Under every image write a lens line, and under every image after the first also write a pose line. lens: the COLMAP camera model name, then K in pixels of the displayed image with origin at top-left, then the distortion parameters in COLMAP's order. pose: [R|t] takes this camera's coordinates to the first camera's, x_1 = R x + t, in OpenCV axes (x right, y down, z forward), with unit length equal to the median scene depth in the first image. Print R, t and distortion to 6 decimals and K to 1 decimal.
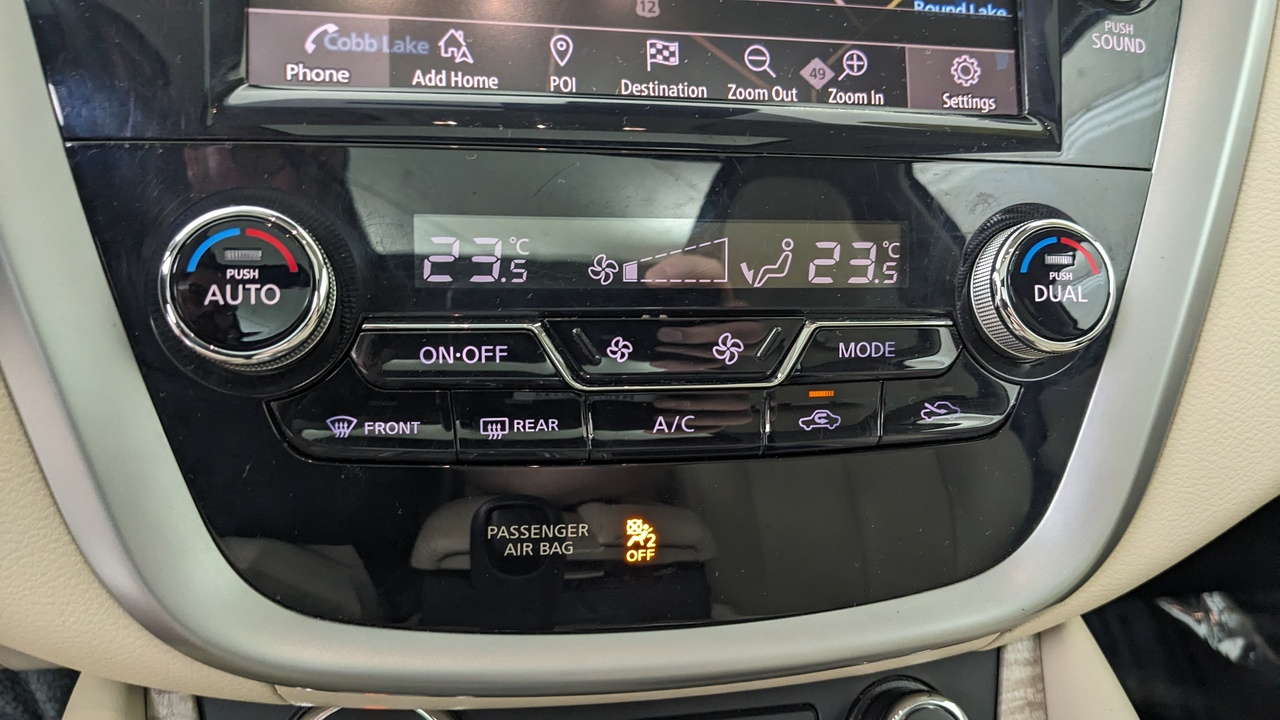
lens RADIAL K [[1096.8, 0, 657.2], [0, 1096.8, 355.3], [0, 0, 1]] dist [0.083180, -0.172487]
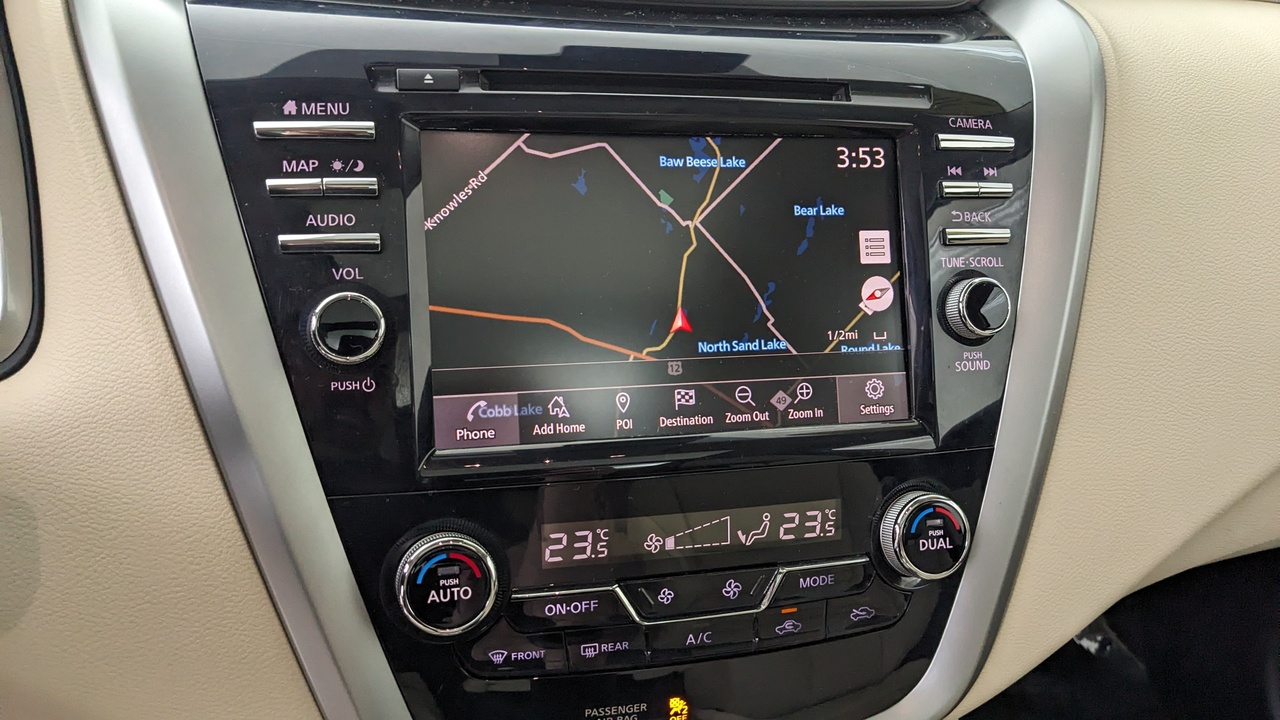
lens RADIAL K [[1065.4, 0, 645.2], [0, 1065.4, 365.8], [0, 0, 1]] dist [0.126758, -0.272304]
pose [[0.997392, -0.021111, 0.069013, -0.159513], [0.018373, 0.999028, 0.040077, -0.390199], [-0.069792, -0.038704, 0.996810, -0.522159]]
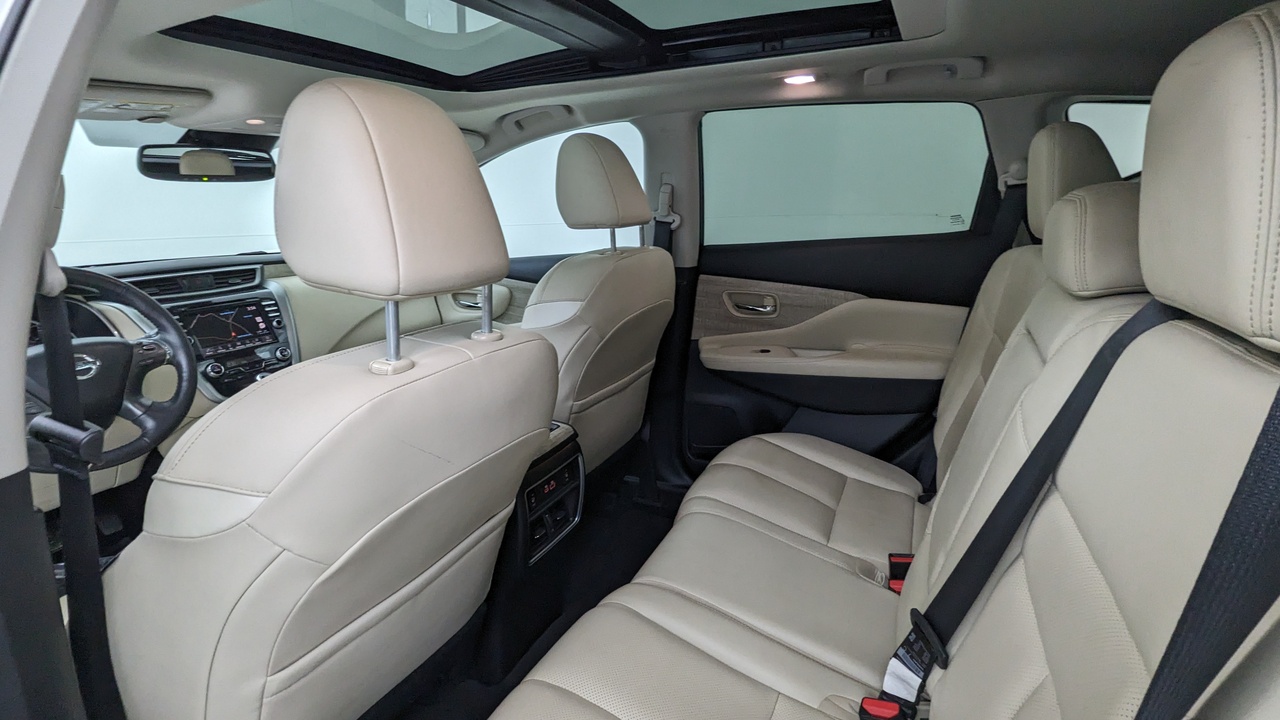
lens RADIAL K [[619.6, 0, 639.5], [0, 619.6, 366.9], [0, 0, 1]] dist [0.000912, 0.000192]
pose [[0.601191, -0.293659, 0.743192, -2.310820], [0.386294, 0.920942, 0.051409, 1.194572], [-0.699533, 0.256184, 0.667100, -6.013088]]
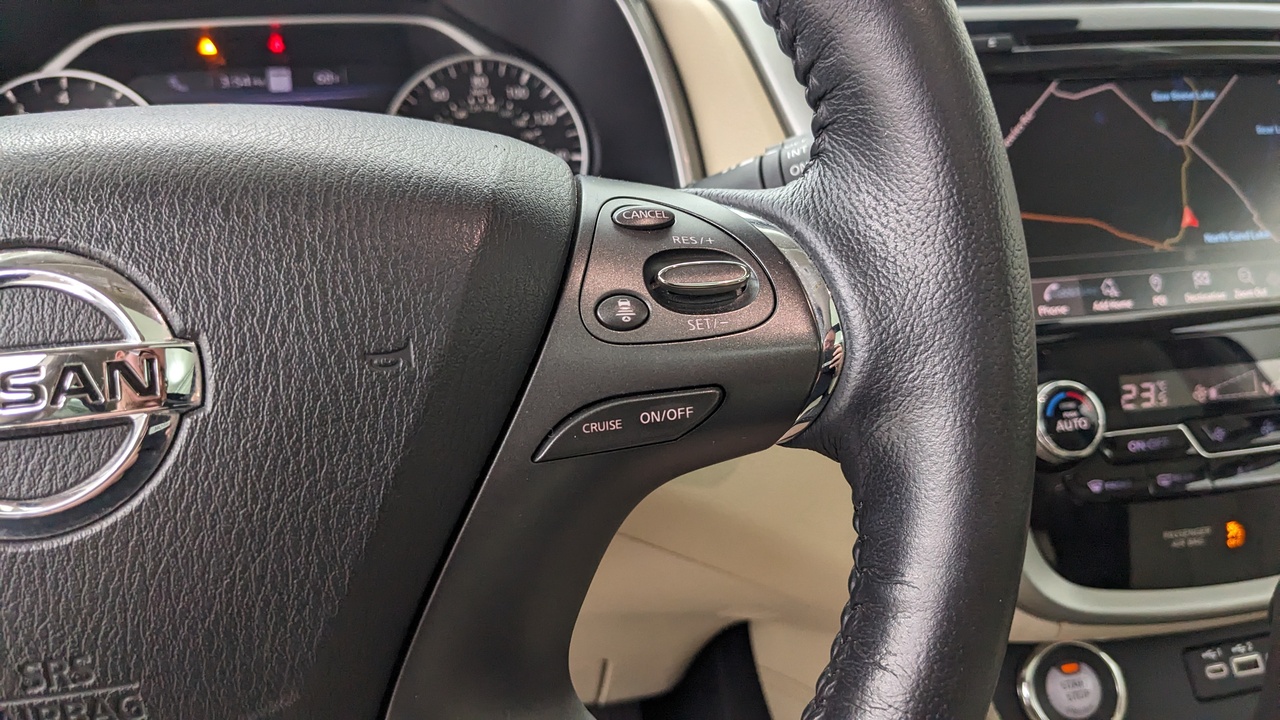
lens RADIAL K [[1064.4, 0, 638.5], [0, 1064.4, 341.7], [0, 0, 1]] dist [0.083186, -0.167193]
pose [[0.995433, -0.094555, -0.013138, -0.981354], [0.092835, 0.990887, -0.097593, -0.074780], [0.022246, 0.095927, 0.995140, -0.896961]]
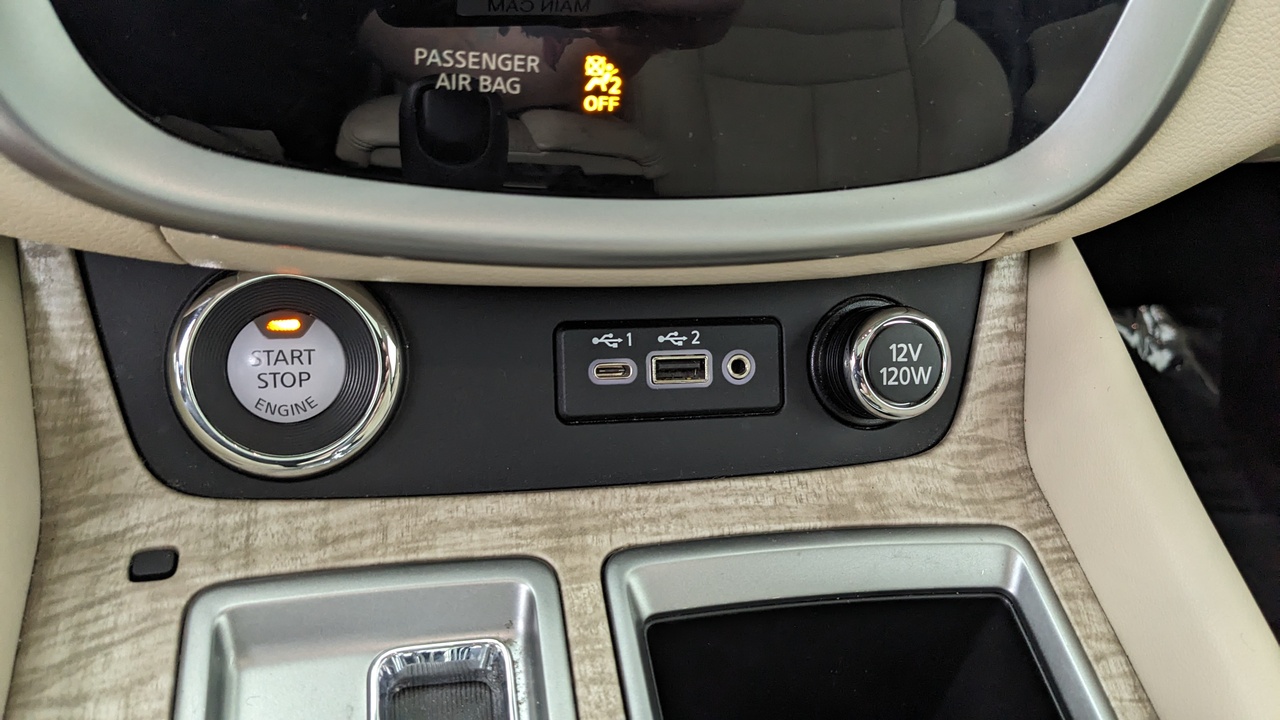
lens RADIAL K [[1103.9, 0, 640.0], [0, 1103.9, 360.0], [0, 0, 1]] dist [0.005816, -0.011116]
pose [[0.997826, 0.047519, 0.045665, -0.014923], [-0.057550, 0.965913, 0.252390, 0.157443], [-0.032115, -0.254469, 0.966547, 0.147905]]
